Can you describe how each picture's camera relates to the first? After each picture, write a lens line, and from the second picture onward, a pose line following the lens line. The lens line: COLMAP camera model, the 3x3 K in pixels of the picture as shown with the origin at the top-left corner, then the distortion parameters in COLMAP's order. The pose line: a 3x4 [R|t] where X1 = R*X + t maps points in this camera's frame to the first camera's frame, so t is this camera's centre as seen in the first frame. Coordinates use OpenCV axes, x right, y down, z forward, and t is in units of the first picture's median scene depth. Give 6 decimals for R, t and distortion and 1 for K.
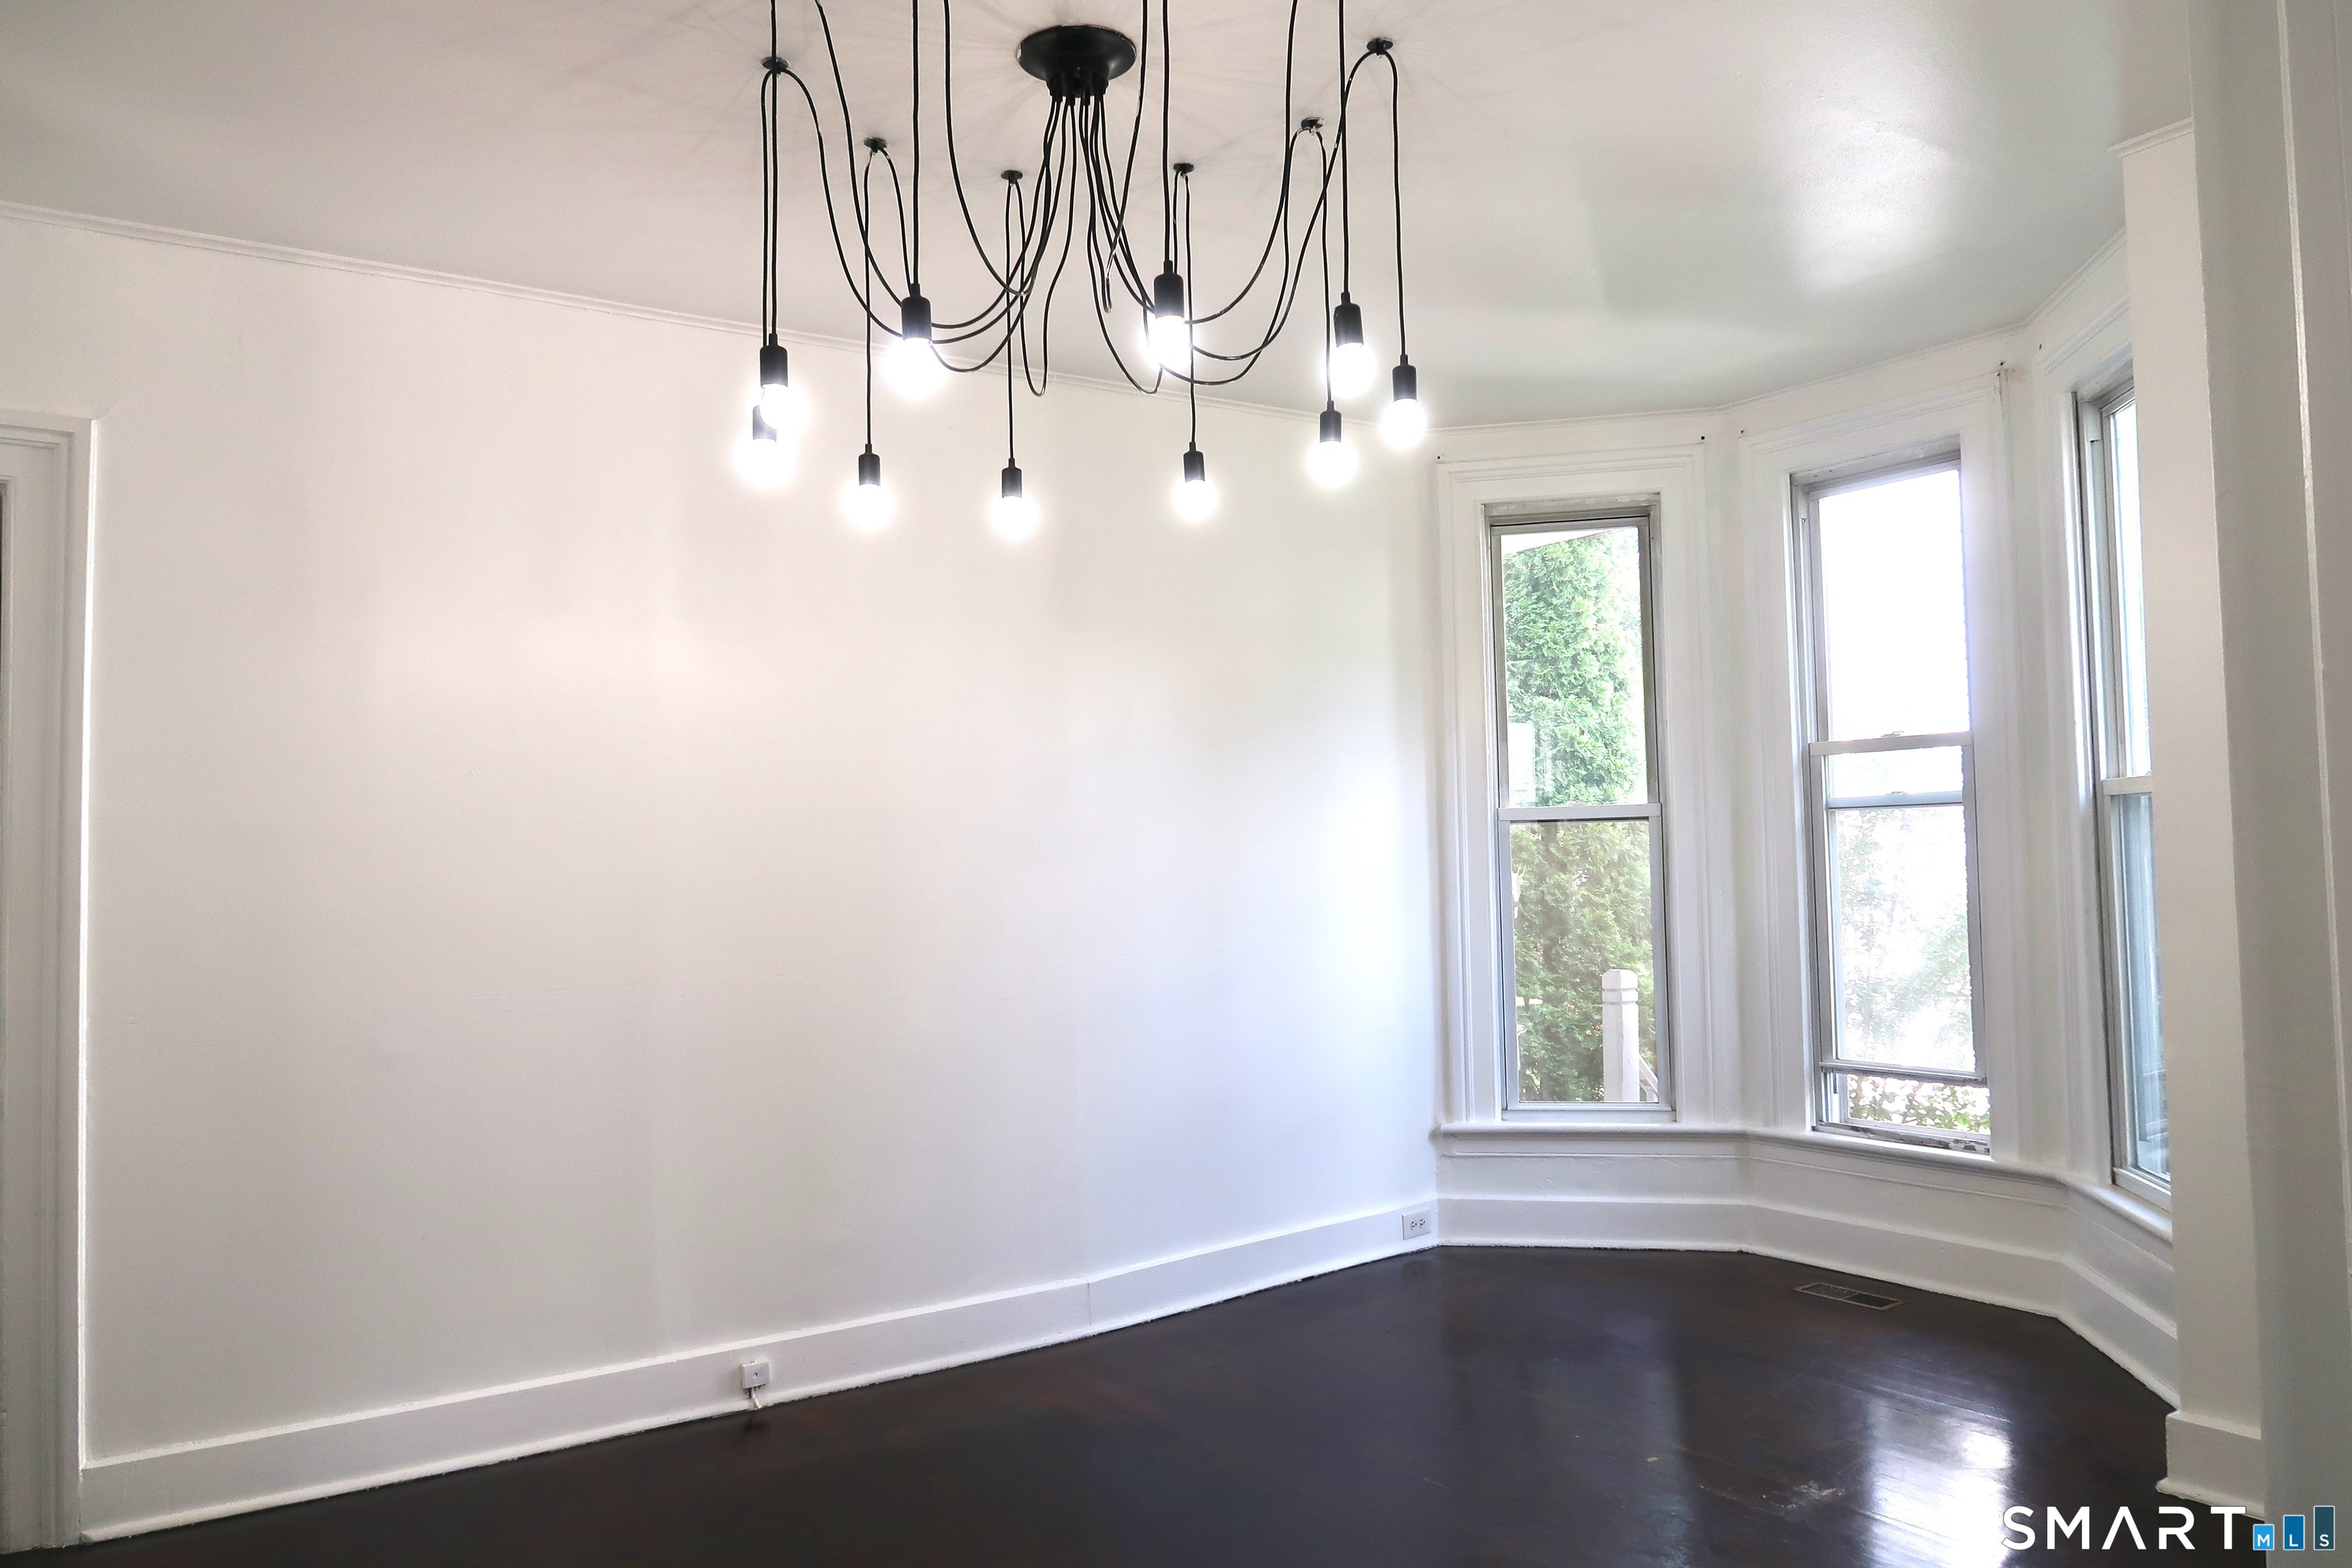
lens RADIAL K [[1605.5, 0, 1165.5], [0, 1605.5, 774.5], [0, 0, 1]] dist [-0.025904, 0.007569]
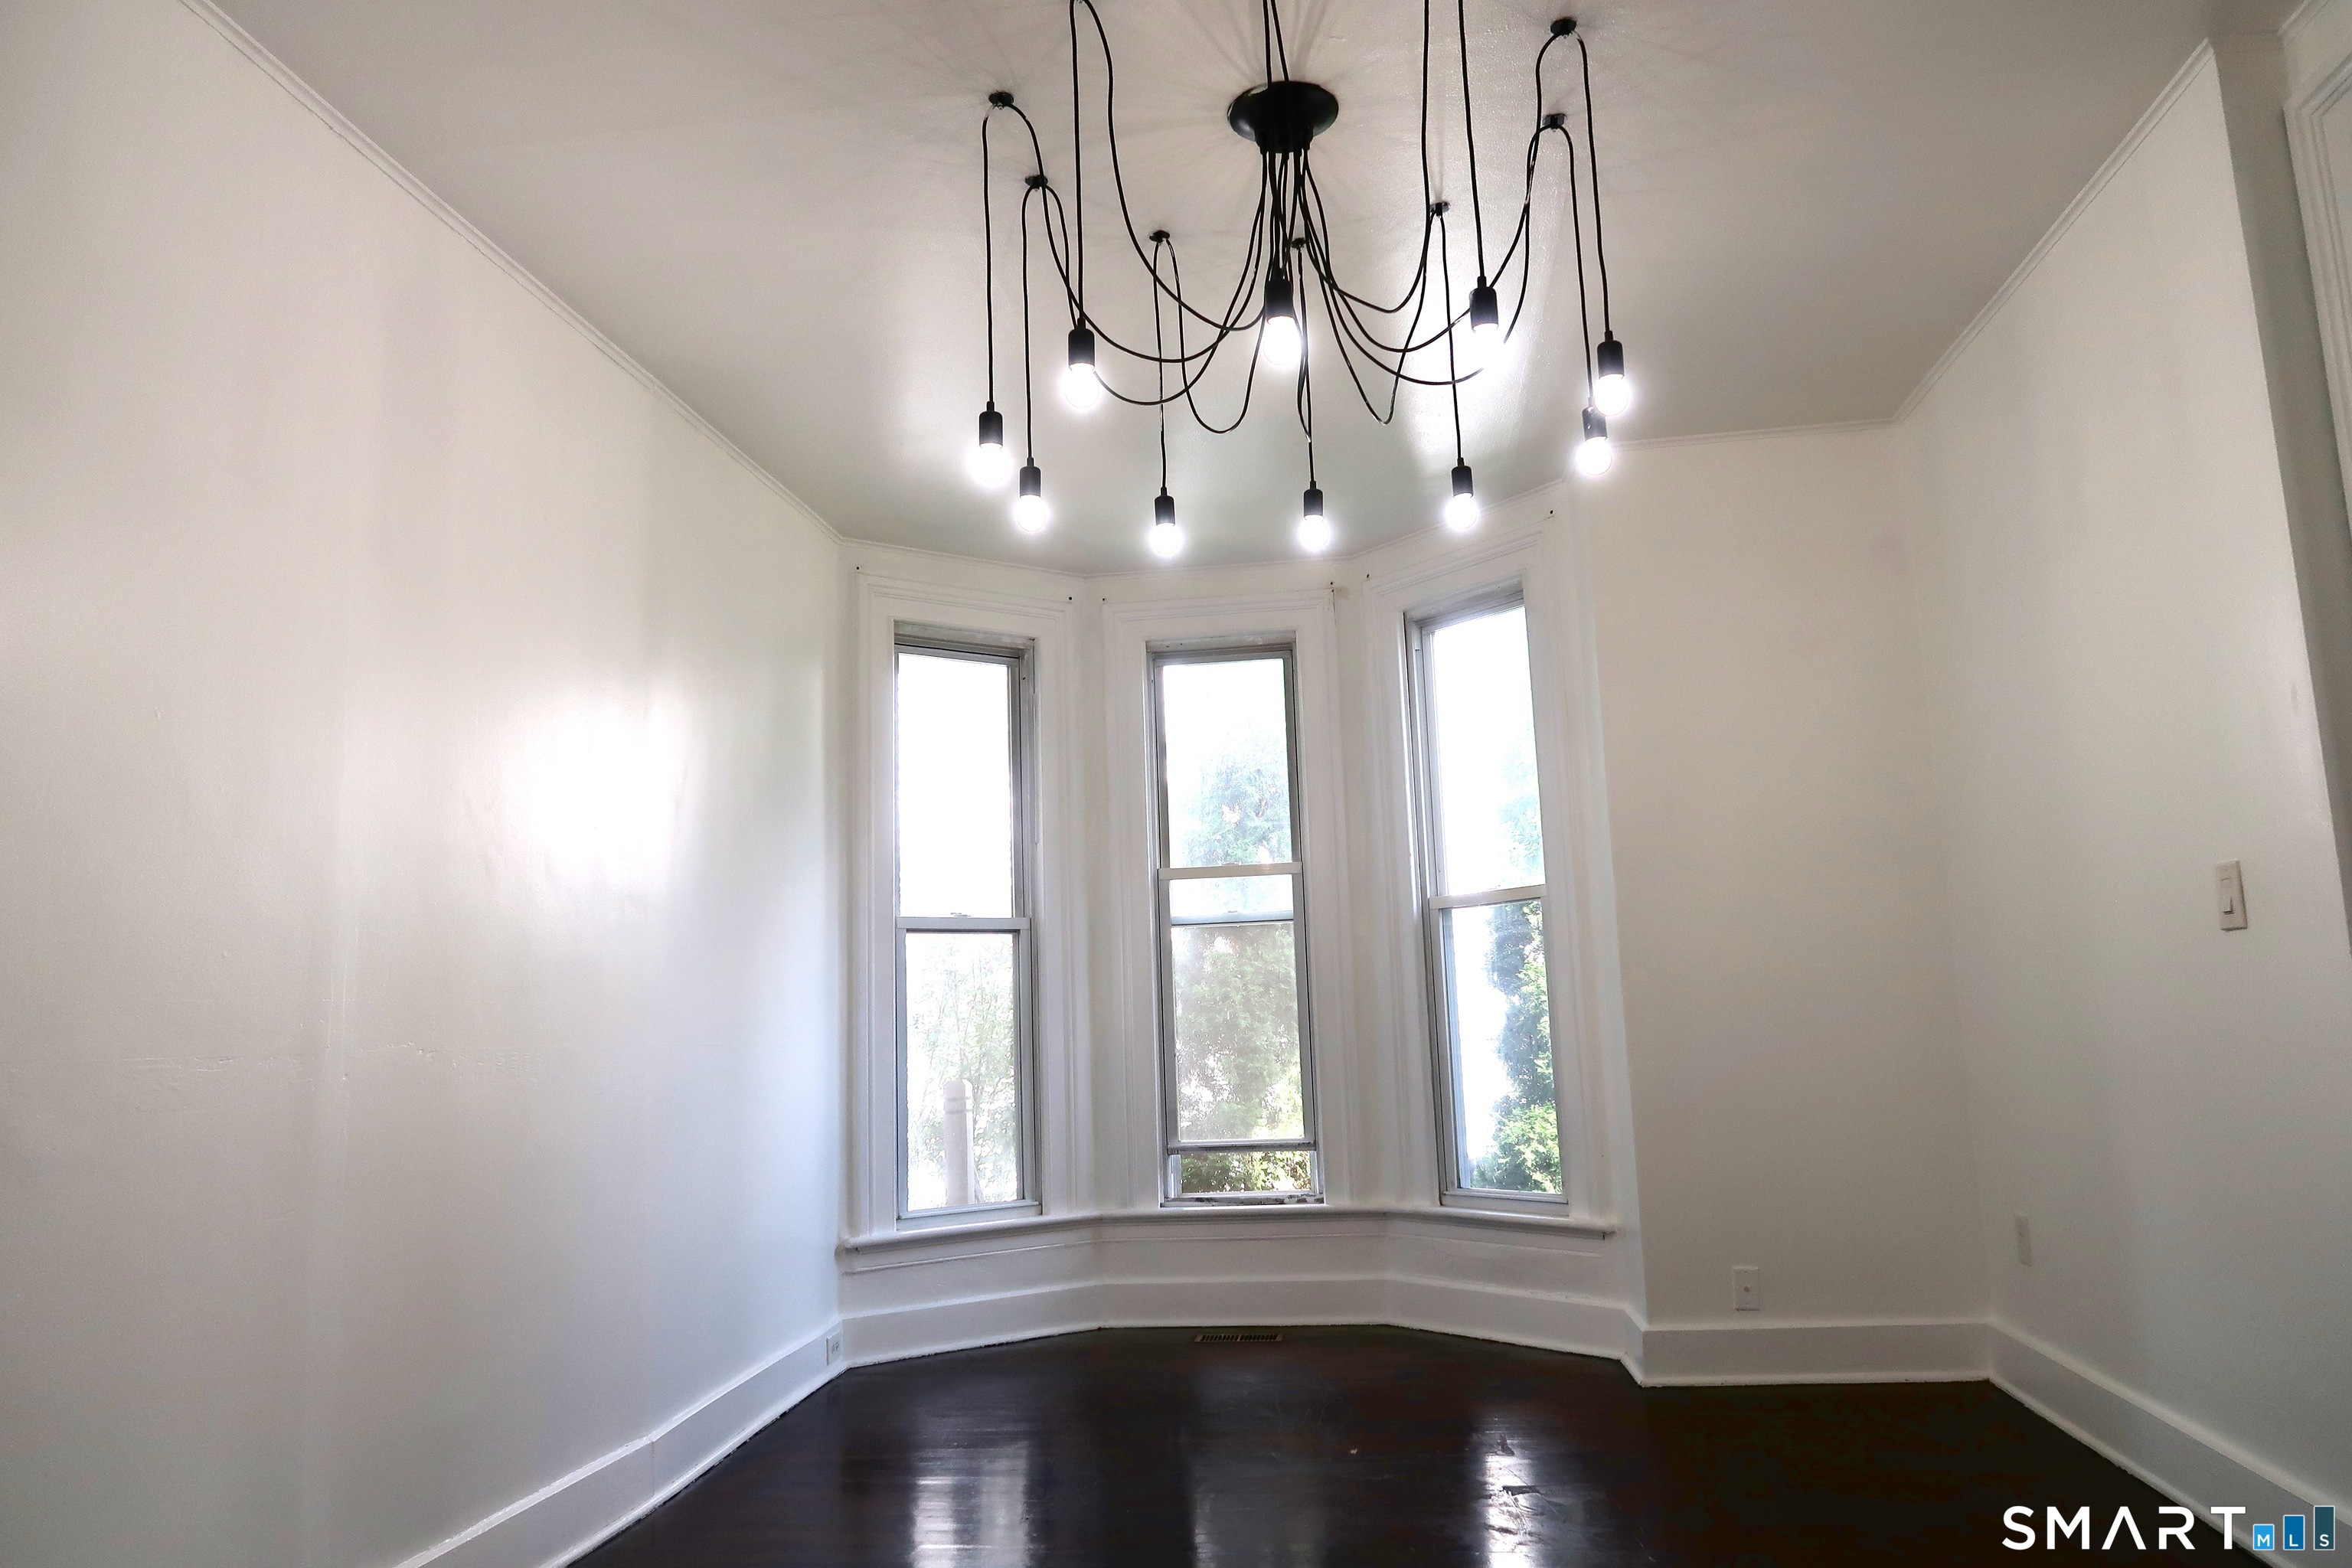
lens RADIAL K [[1605.5, 0, 1167.3], [0, 1605.5, 787.9], [0, 0, 1]] dist [-0.025904, 0.007569]
pose [[0.682054, 0.109849, 0.723004, -0.446286], [-0.018203, 0.990898, -0.133379, 0.077619], [-0.731075, 0.077811, 0.677846, 0.194155]]
